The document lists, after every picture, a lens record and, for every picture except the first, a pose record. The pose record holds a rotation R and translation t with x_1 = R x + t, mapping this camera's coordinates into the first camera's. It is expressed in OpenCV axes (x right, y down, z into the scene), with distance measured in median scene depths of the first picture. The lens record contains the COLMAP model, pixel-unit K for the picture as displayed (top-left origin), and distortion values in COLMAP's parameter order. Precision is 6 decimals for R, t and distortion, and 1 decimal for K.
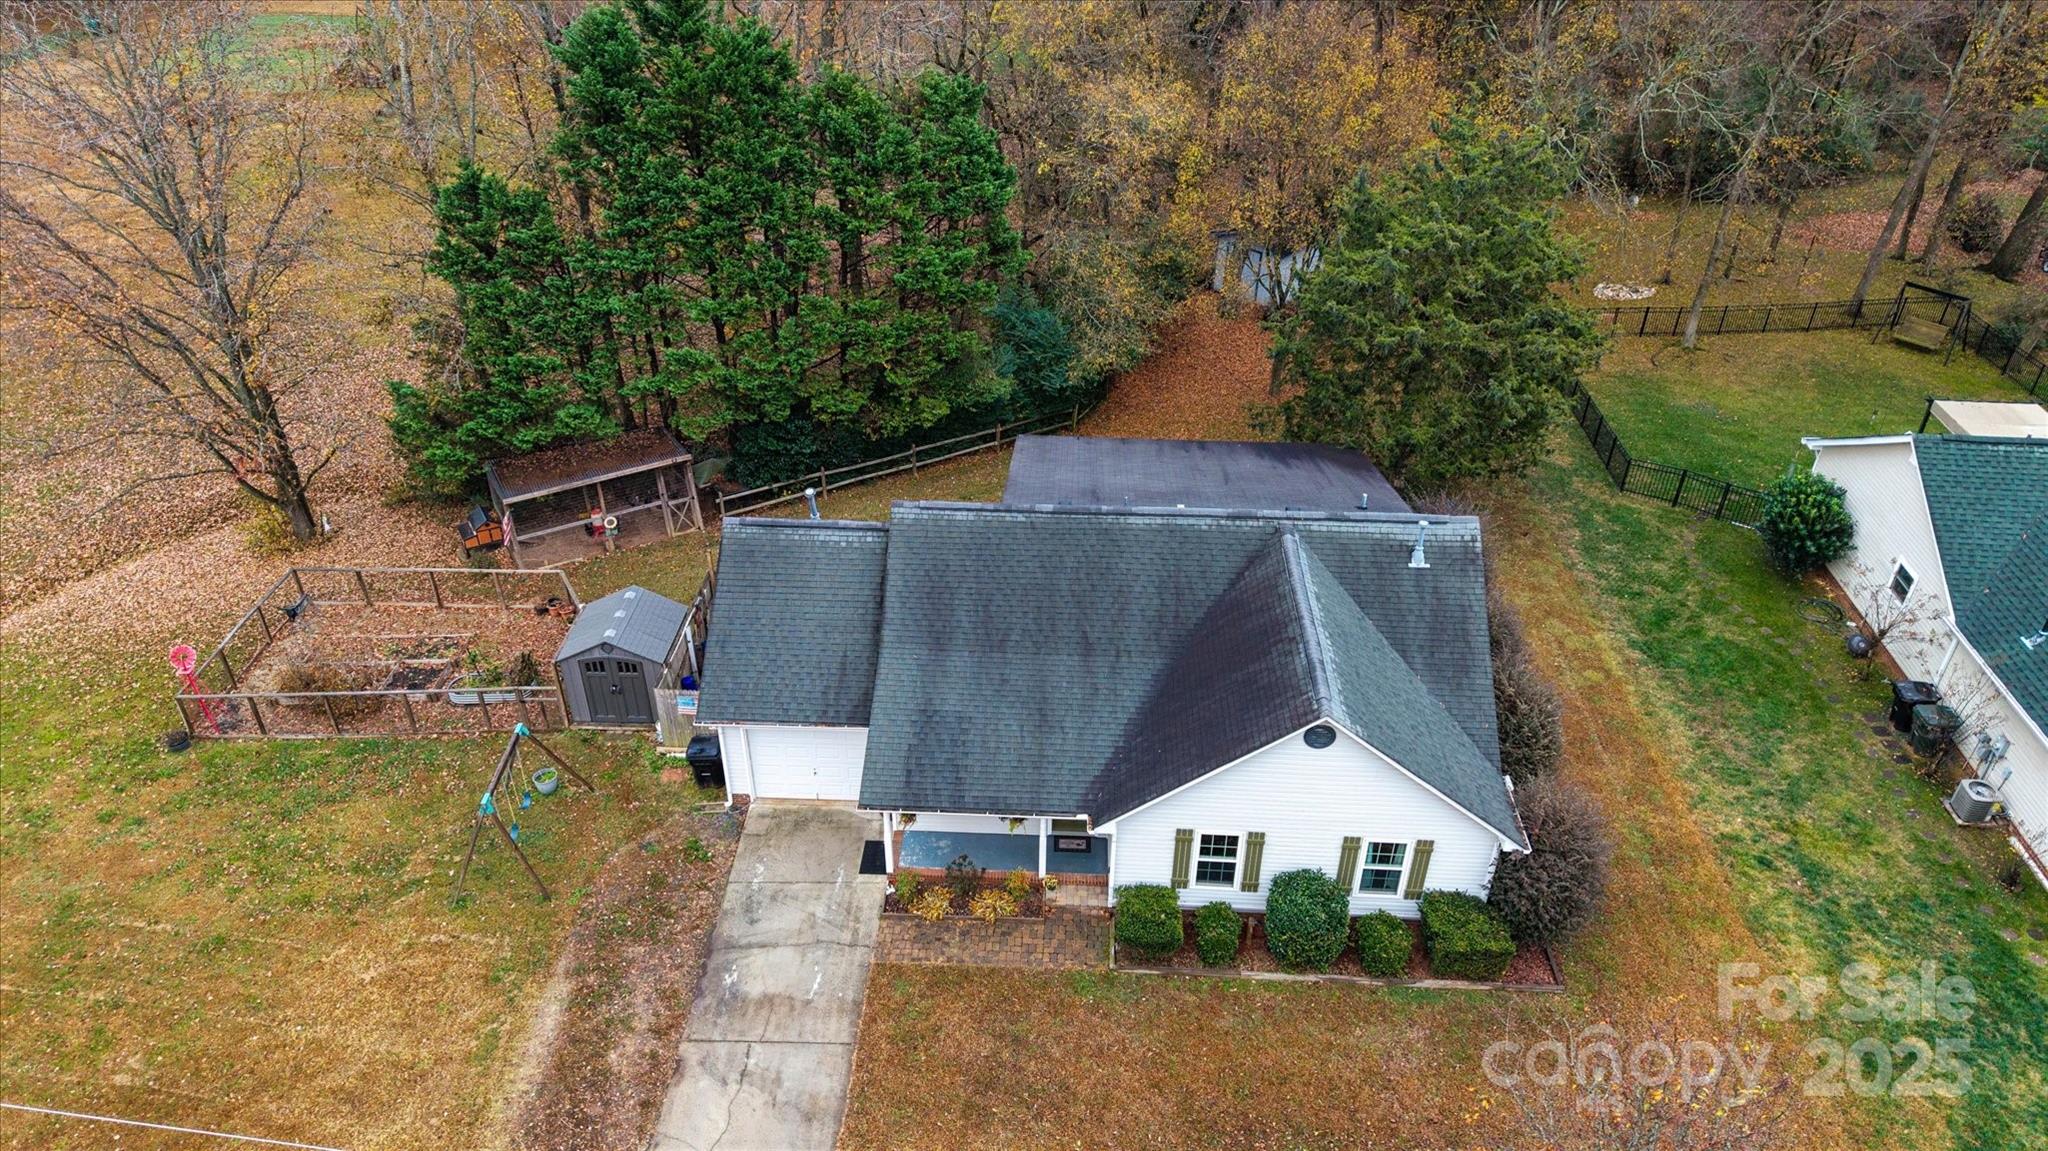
lens RADIAL K [[1348.4, 0, 1026.4], [0, 1348.4, 573.7], [0, 0, 1]] dist [0.011423, -0.001787]
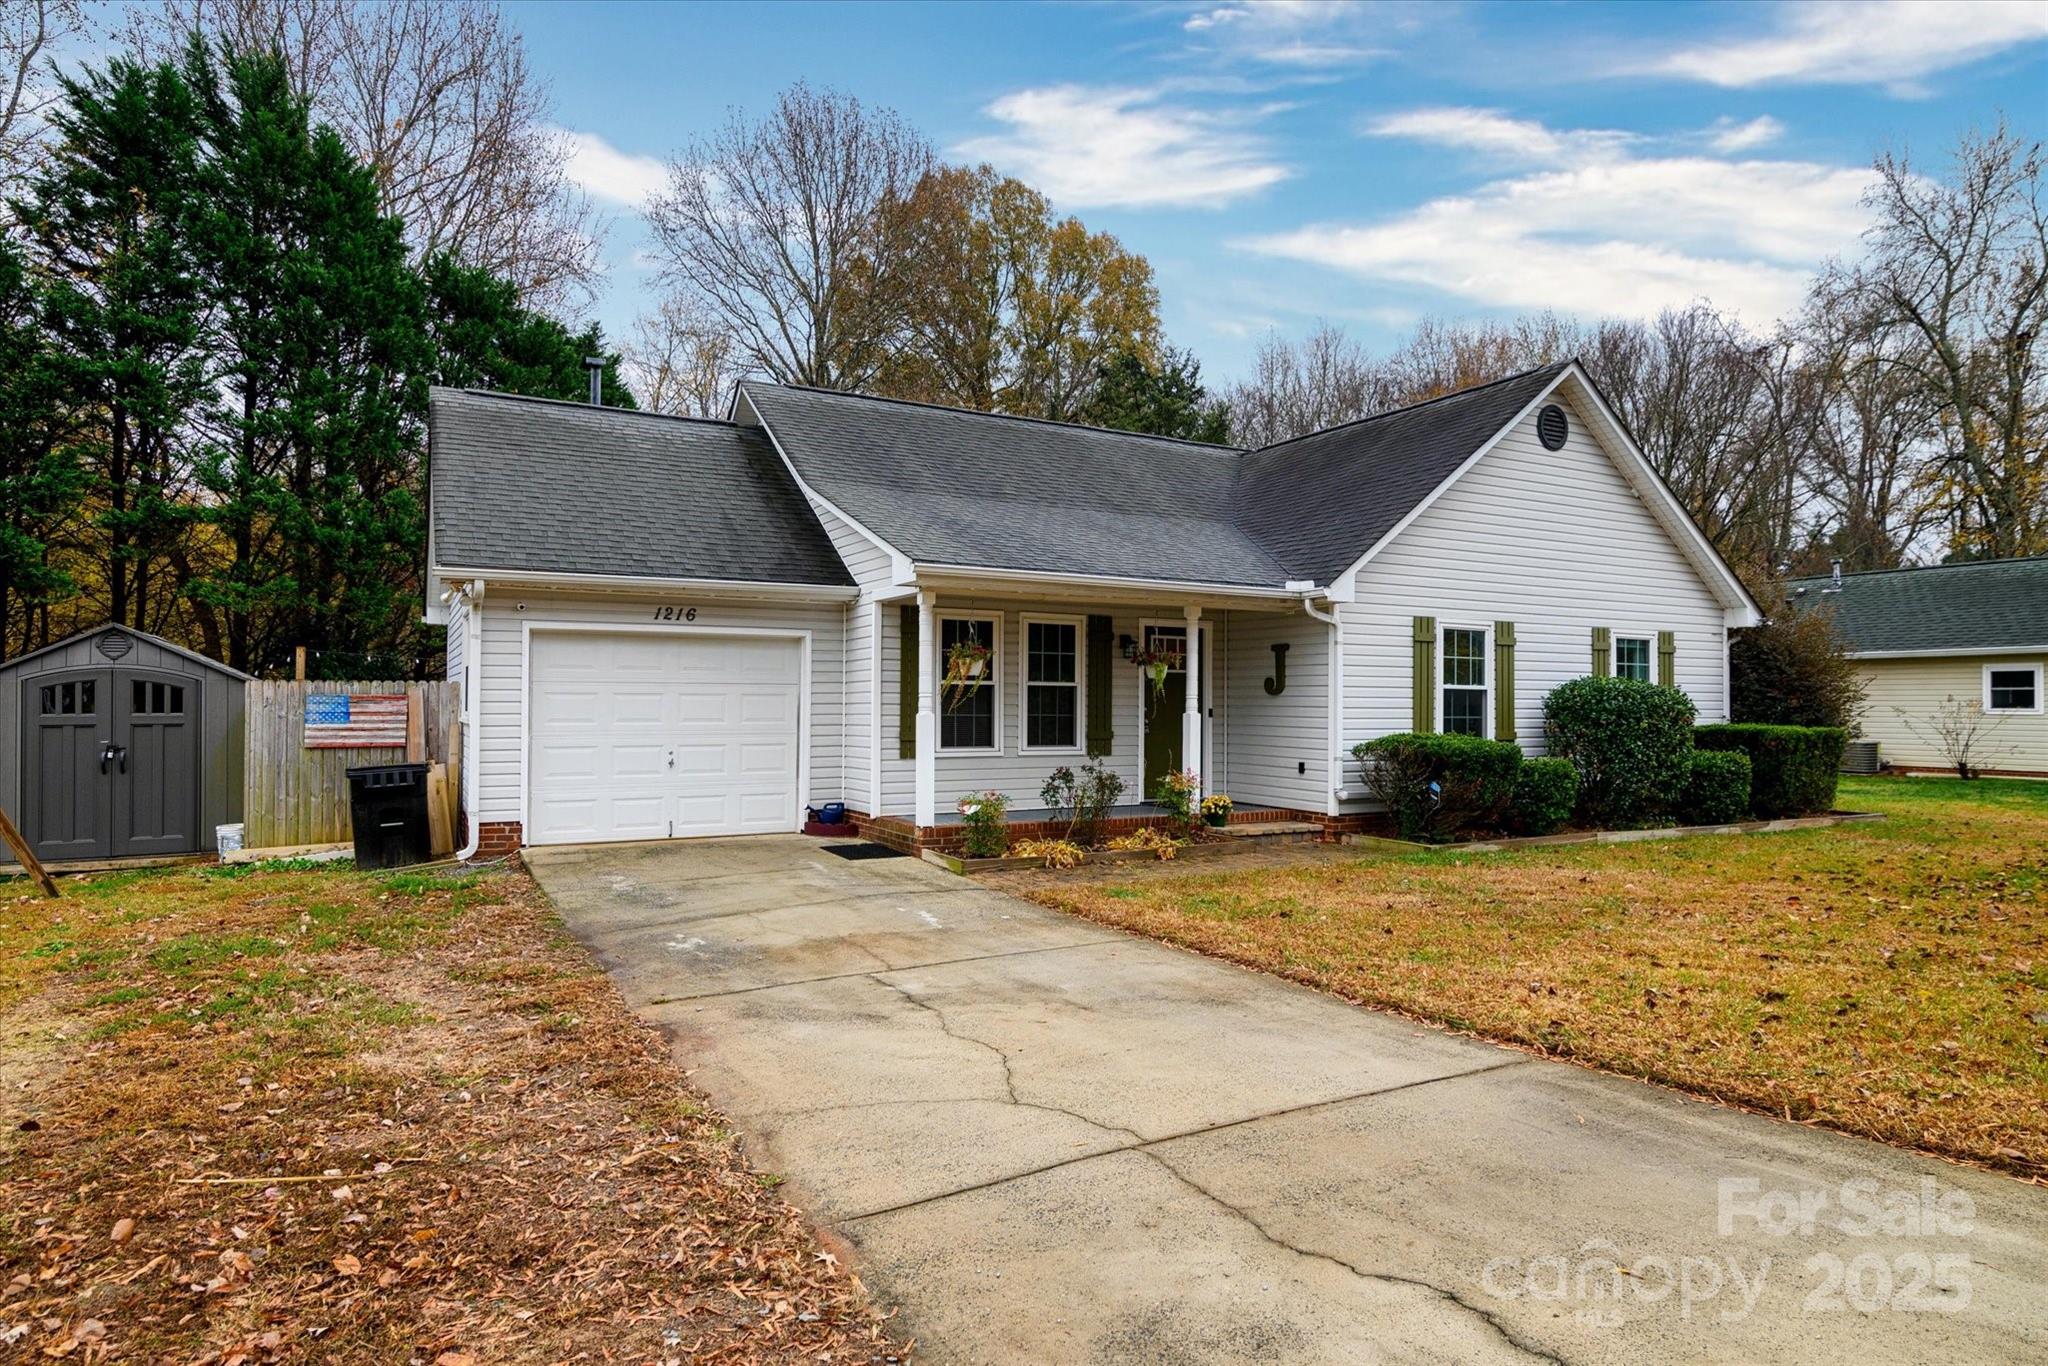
lens RADIAL K [[1148.6, 0, 1026.7], [0, 1148.6, 698.7], [0, 0, 1]] dist [-0.005512, 0.000692]
pose [[0.856426, 0.008107, 0.516206, -0.302175], [0.284148, 0.827405, -0.484418, 0.422536], [-0.431039, 0.561547, 0.706307, 0.741971]]
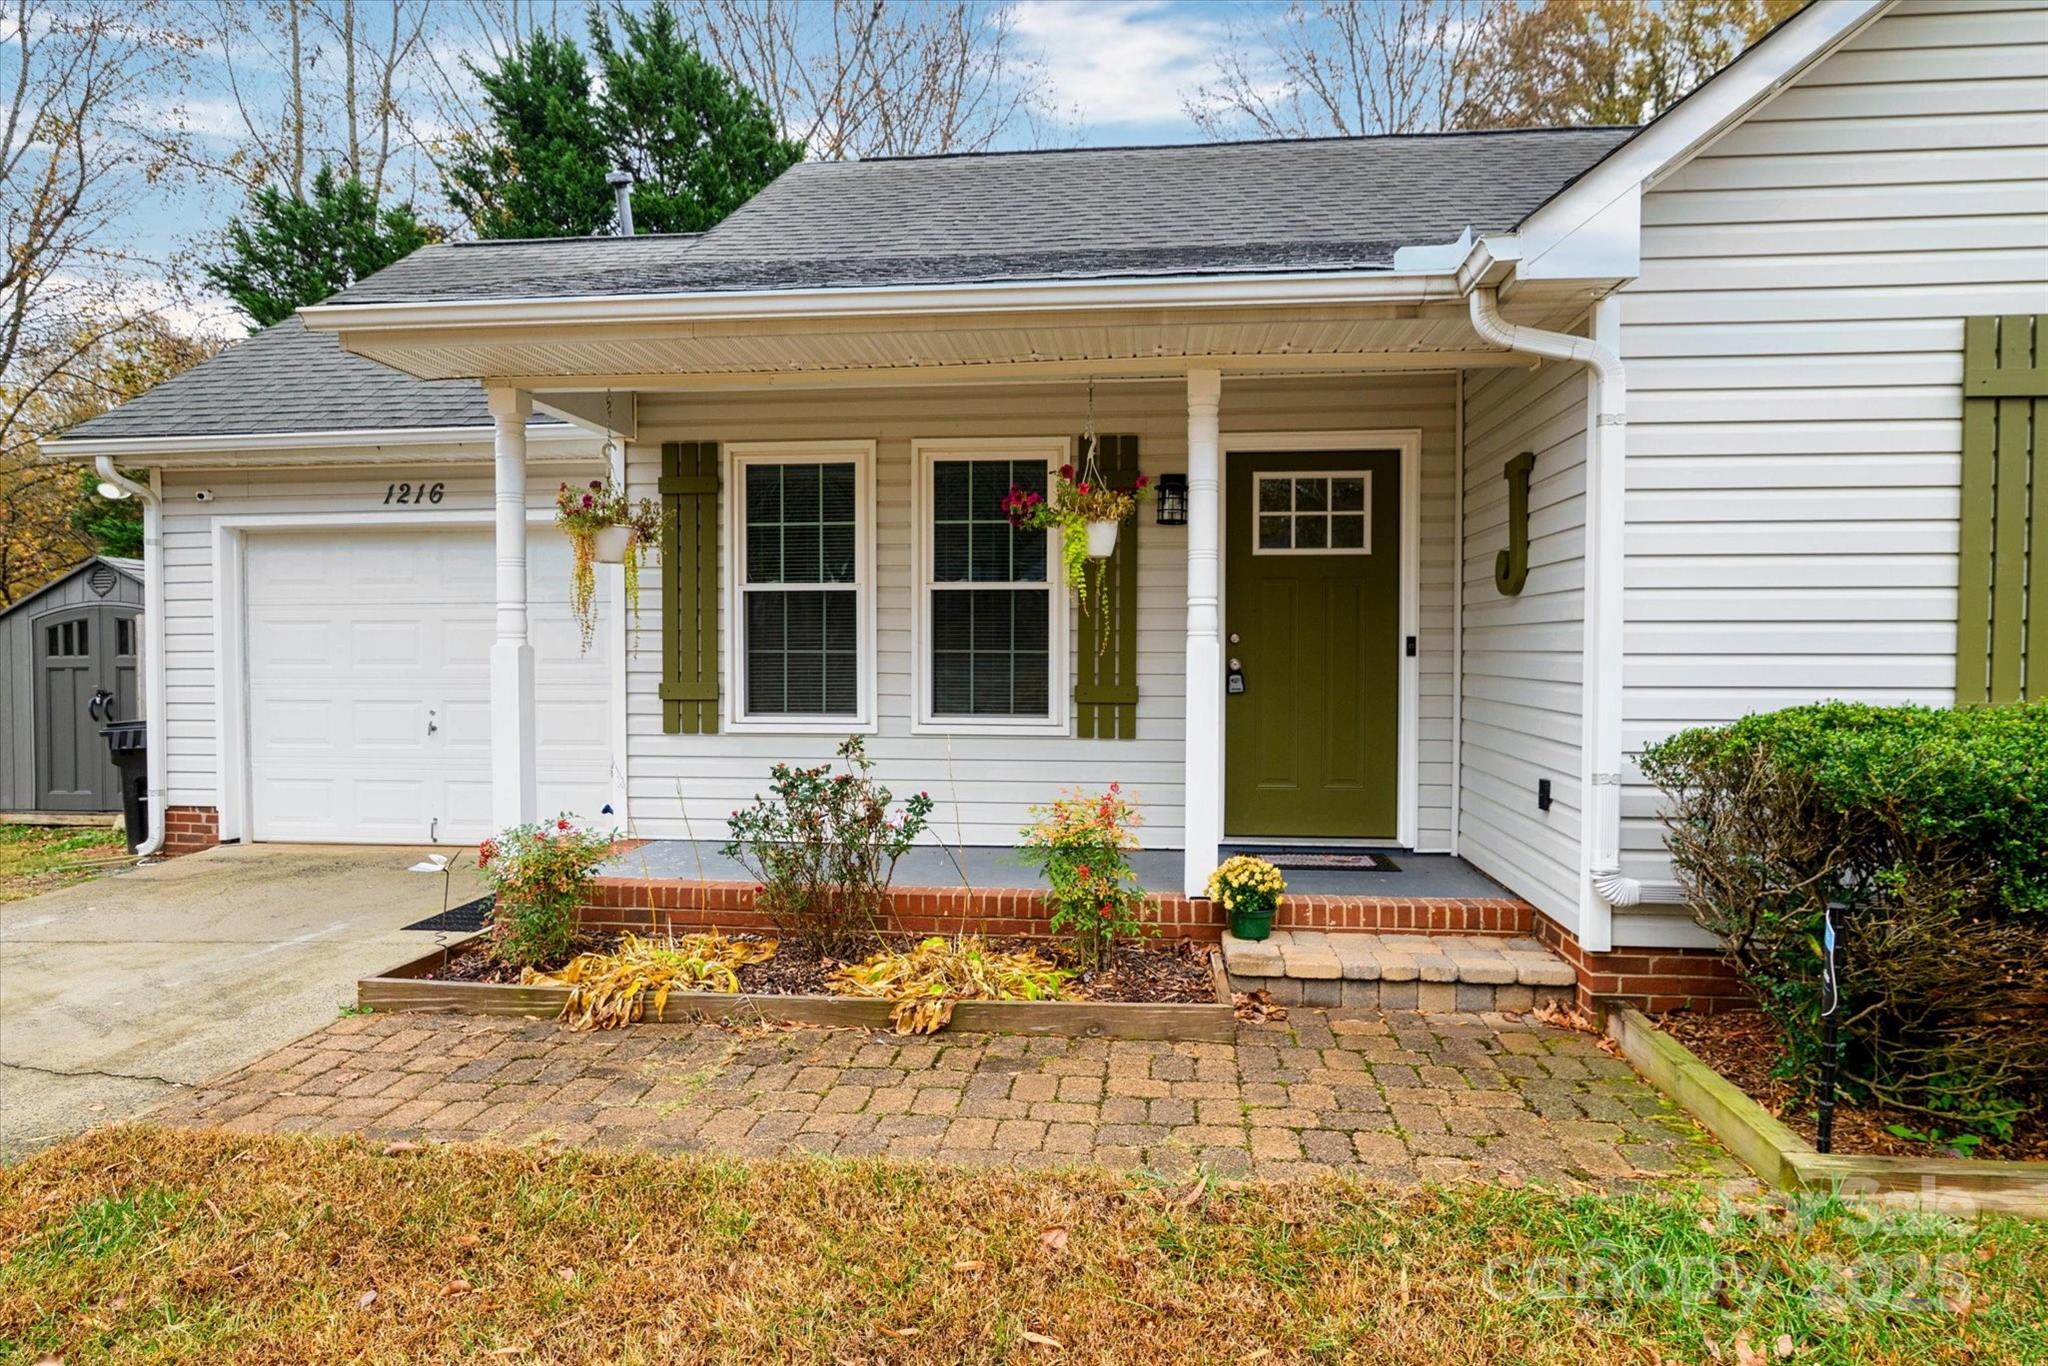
lens RADIAL K [[1148.6, 0, 1035.3], [0, 1148.6, 672.1], [0, 0, 1]] dist [-0.005512, 0.000692]
pose [[0.998263, 0.002668, -0.058855, -0.003551], [-0.034500, 0.836252, -0.547259, 0.321132], [0.047757, 0.548338, 0.834892, 0.901347]]
